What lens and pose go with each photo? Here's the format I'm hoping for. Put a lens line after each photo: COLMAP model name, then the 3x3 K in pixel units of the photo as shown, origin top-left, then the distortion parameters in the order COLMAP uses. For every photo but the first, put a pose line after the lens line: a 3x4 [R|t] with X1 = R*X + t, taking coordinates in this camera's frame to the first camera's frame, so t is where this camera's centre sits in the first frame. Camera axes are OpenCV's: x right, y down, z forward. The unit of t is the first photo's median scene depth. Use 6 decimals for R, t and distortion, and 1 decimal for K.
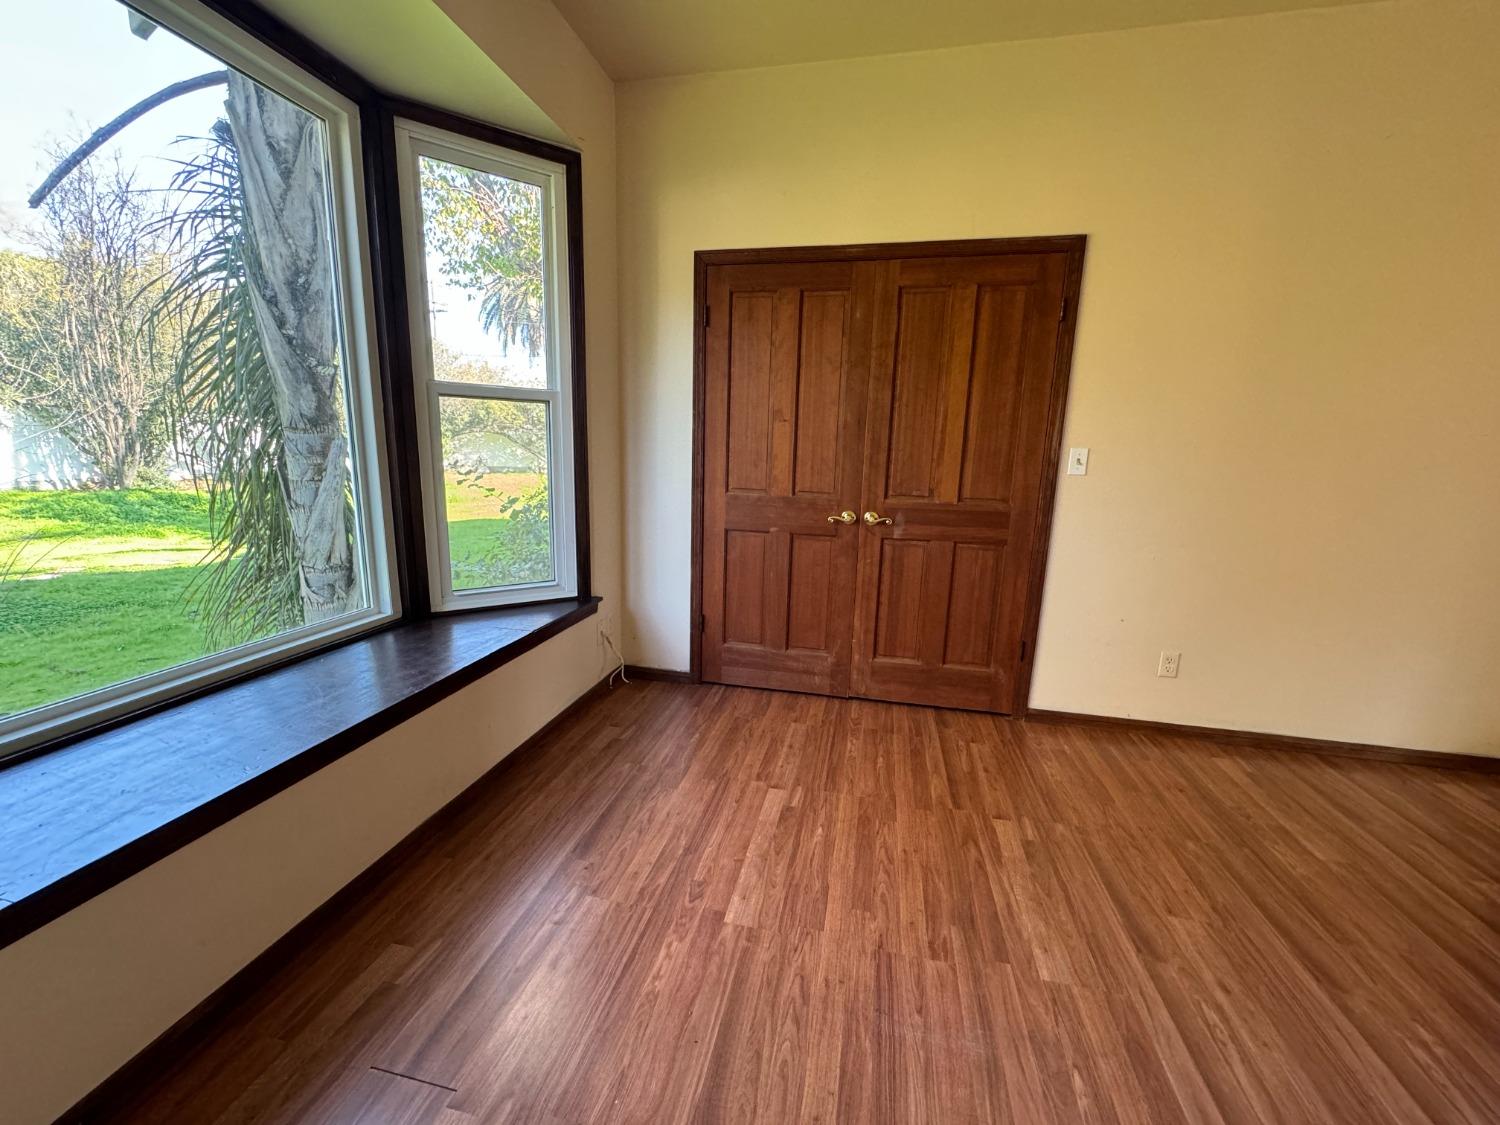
lens RADIAL K [[597.5, 0, 752.8], [0, 597.5, 562.4], [0, 0, 1]] dist [-0.002404, 0.000902]
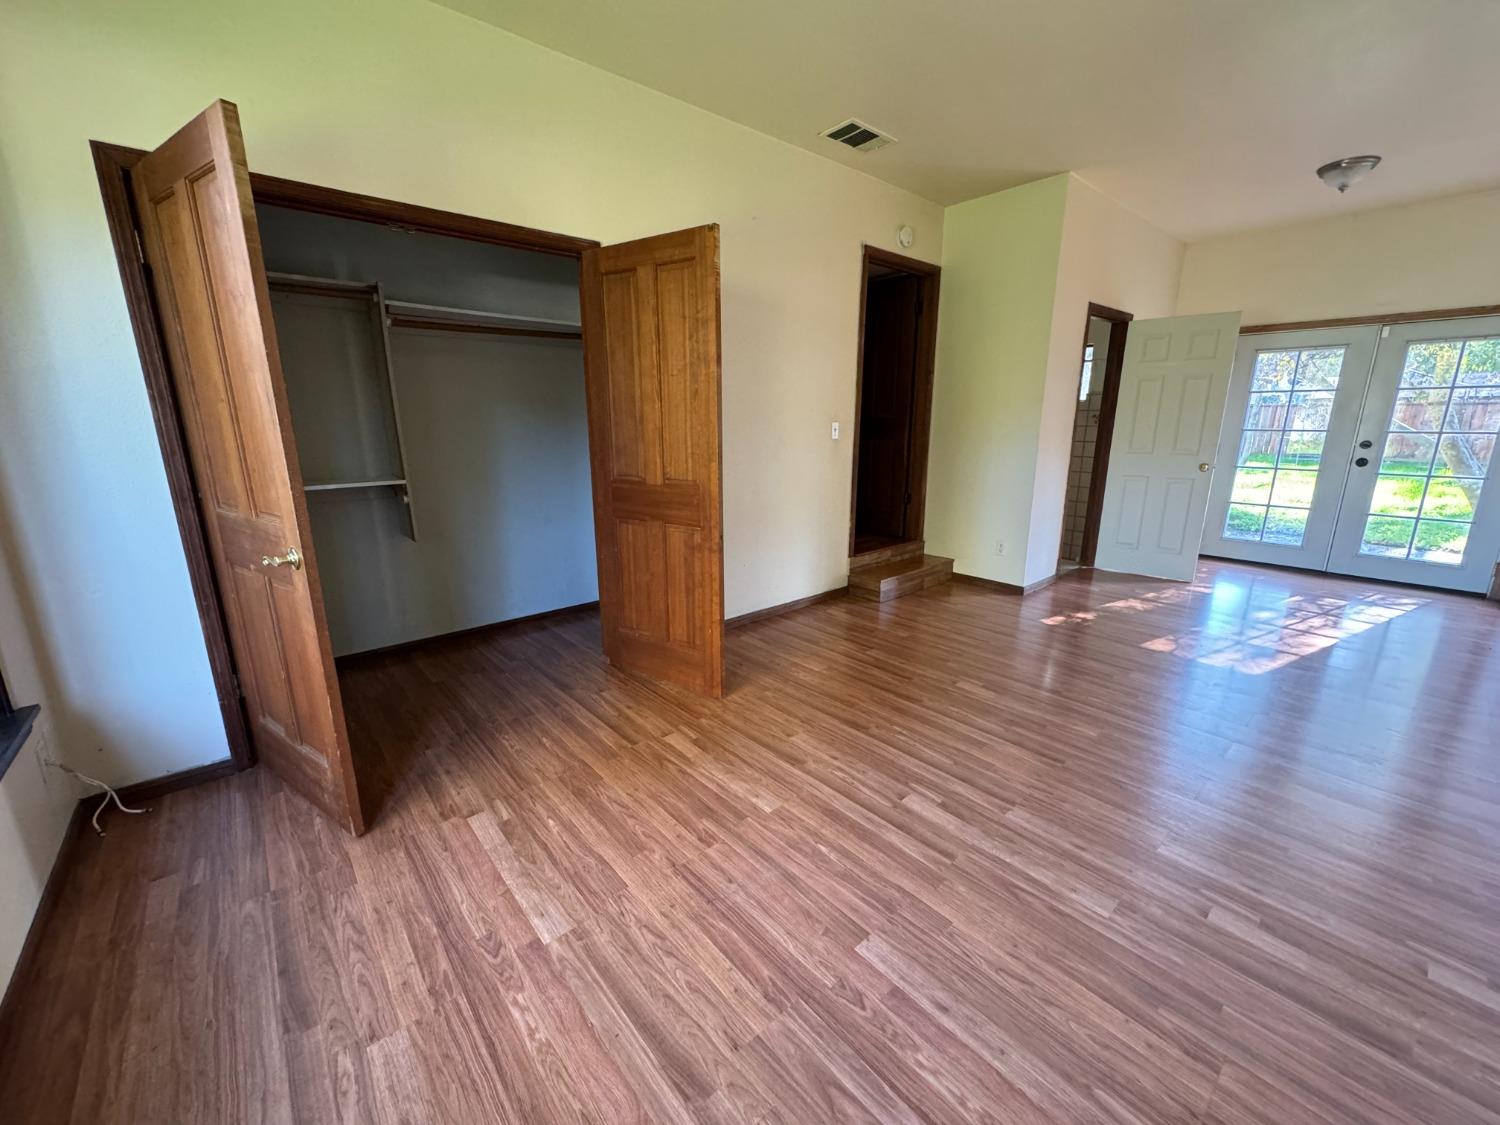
lens RADIAL K [[597.5, 0, 744.7], [0, 597.5, 566.6], [0, 0, 1]] dist [-0.002404, 0.000902]
pose [[0.602837, -0.223441, 0.765938, -0.373707], [0.168923, 0.973967, 0.151176, -0.072617], [-0.779777, 0.038250, 0.624888, 0.094851]]
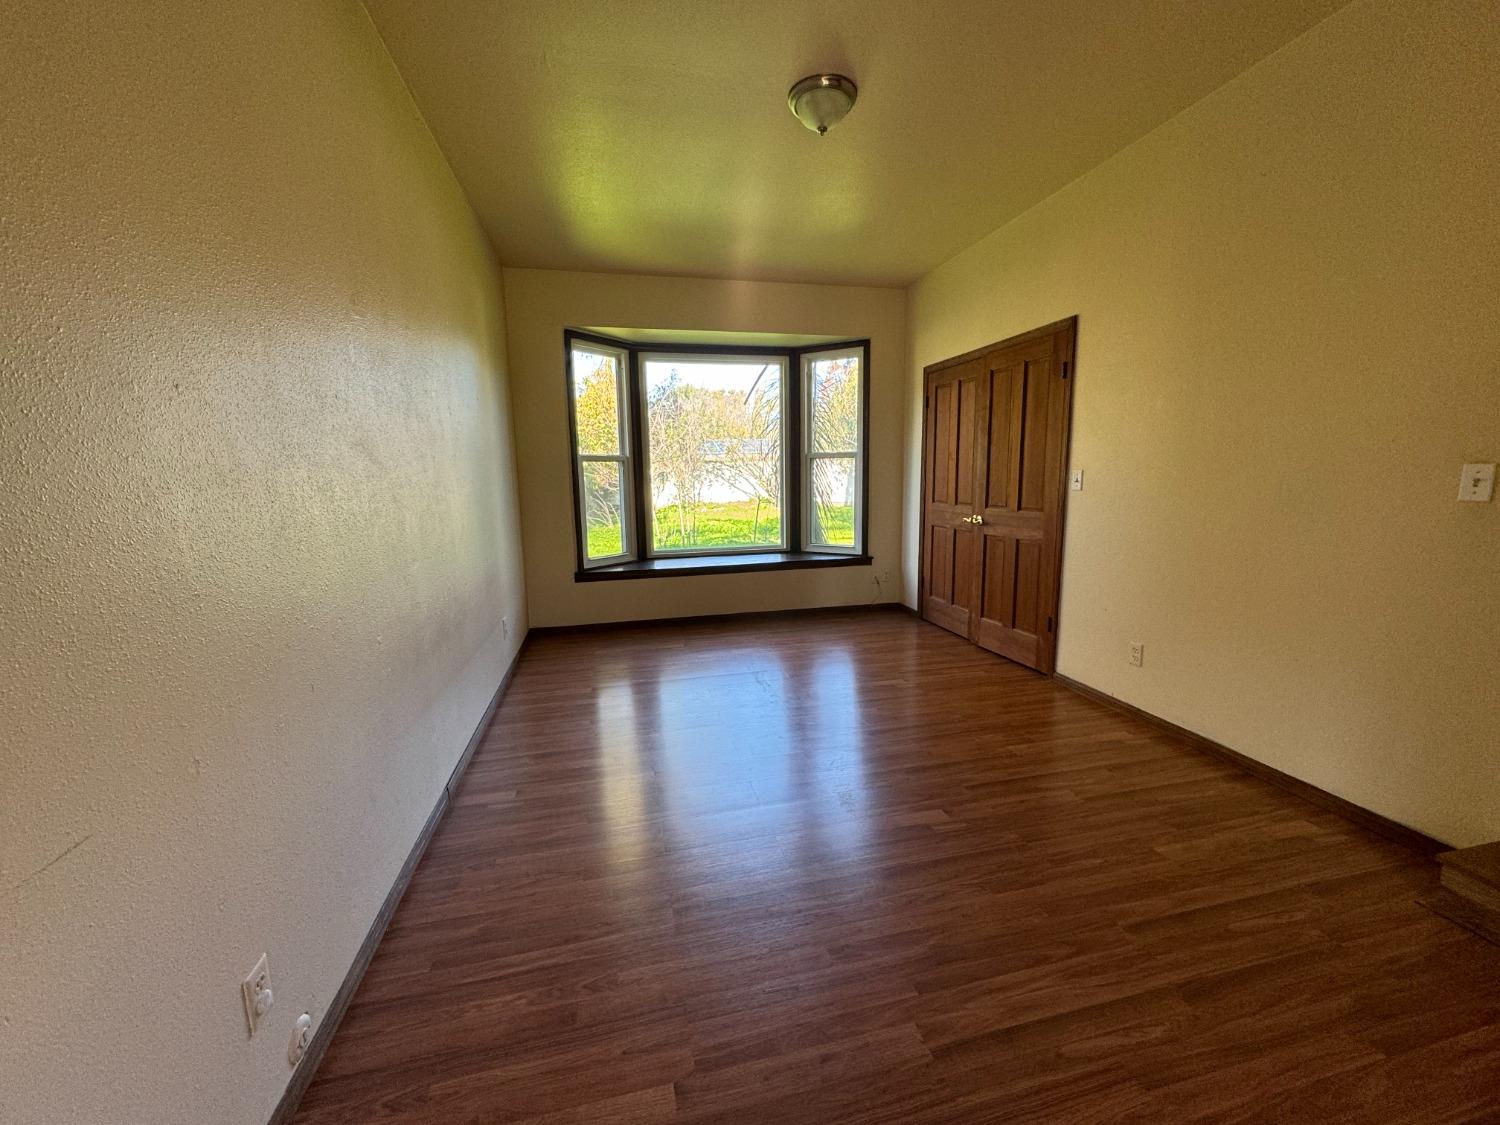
lens RADIAL K [[597.5, 0, 751.2], [0, 597.5, 562.3], [0, 0, 1]] dist [-0.002404, 0.000902]
pose [[0.427300, 0.099240, -0.898647, 1.862131], [-0.144267, 0.988706, 0.040588, 0.076029], [0.892525, 0.112302, 0.436791, -0.238143]]
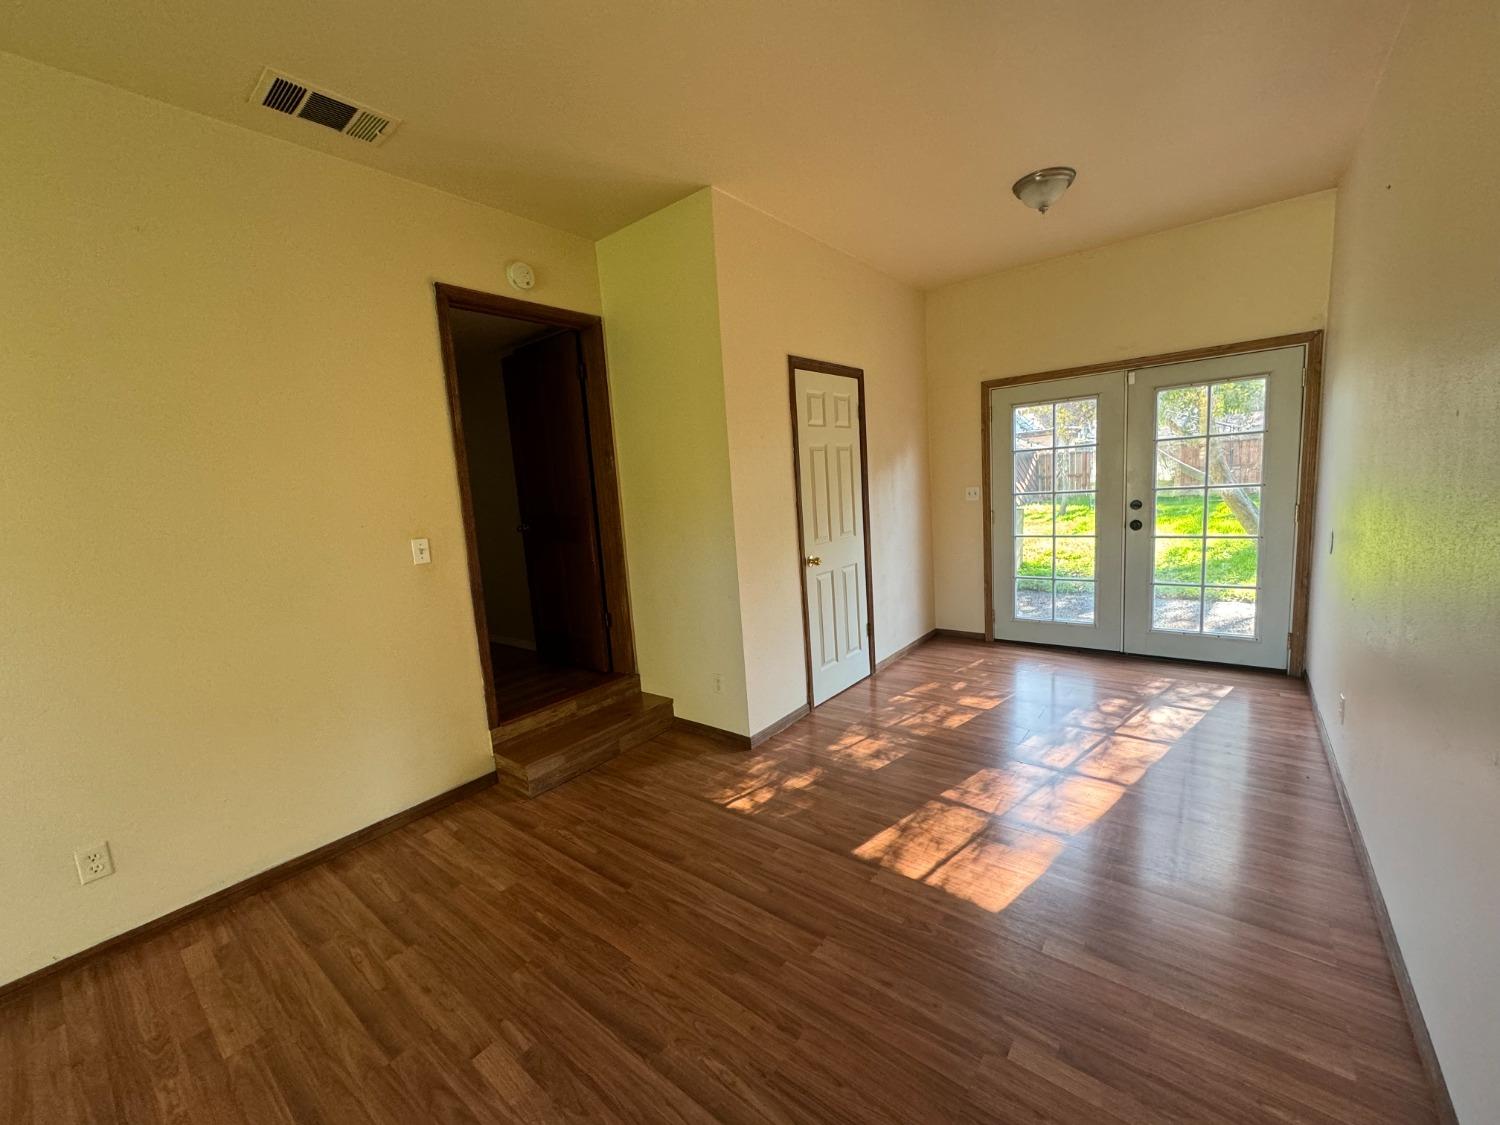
lens RADIAL K [[597.5, 0, 744.1], [0, 597.5, 567.4], [0, 0, 1]] dist [-0.002404, 0.000902]
pose [[0.445905, -0.186852, 0.875360, 0.637018], [0.247652, 0.965545, 0.079950, -0.057275], [-0.860138, 0.181134, 0.476815, -0.153630]]
